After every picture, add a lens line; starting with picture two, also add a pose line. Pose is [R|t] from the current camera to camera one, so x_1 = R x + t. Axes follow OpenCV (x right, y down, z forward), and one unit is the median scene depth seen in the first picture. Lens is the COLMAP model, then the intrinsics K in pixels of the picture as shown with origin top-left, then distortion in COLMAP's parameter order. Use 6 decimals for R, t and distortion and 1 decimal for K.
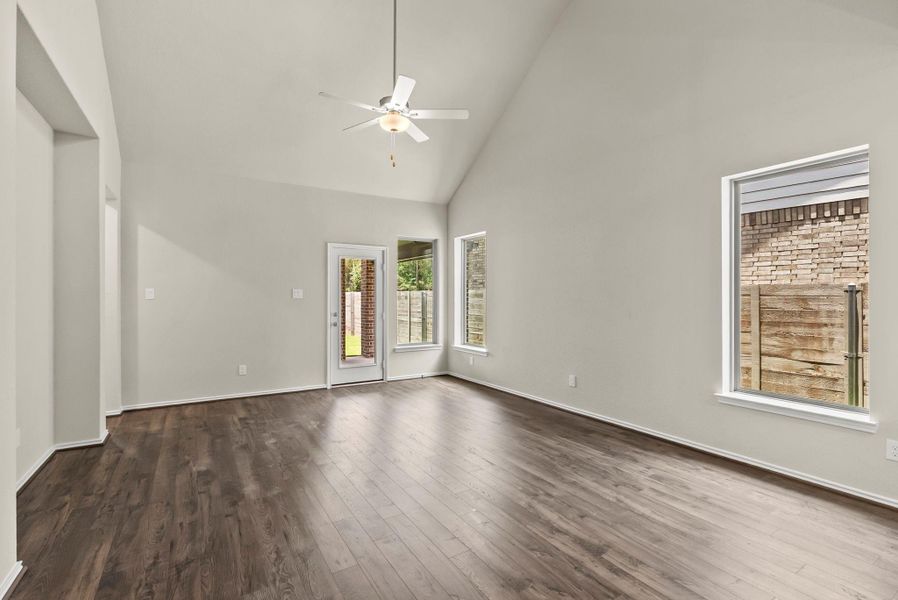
lens RADIAL K [[413.3, 0, 457.0], [0, 413.3, 293.6], [0, 0, 1]] dist [-0.003995, 0.000095]
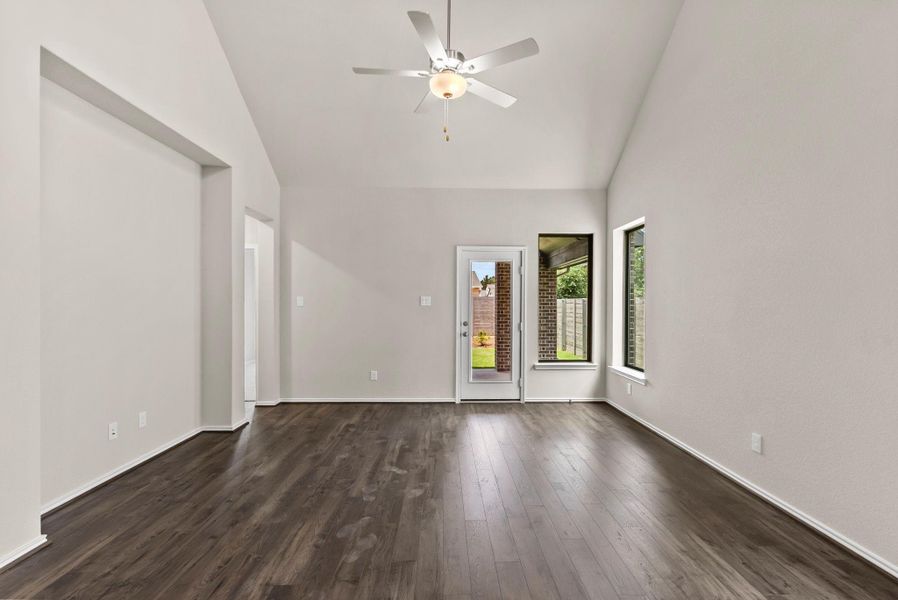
lens RADIAL K [[416.1, 0, 455.8], [0, 416.1, 303.2], [0, 0, 1]] dist [-0.003819, 0.000049]
pose [[0.859204, 0.000282, -0.511633, 0.212652], [0.002022, 0.999990, 0.003948, 0.001889], [0.511629, -0.004427, 0.859195, 0.249867]]
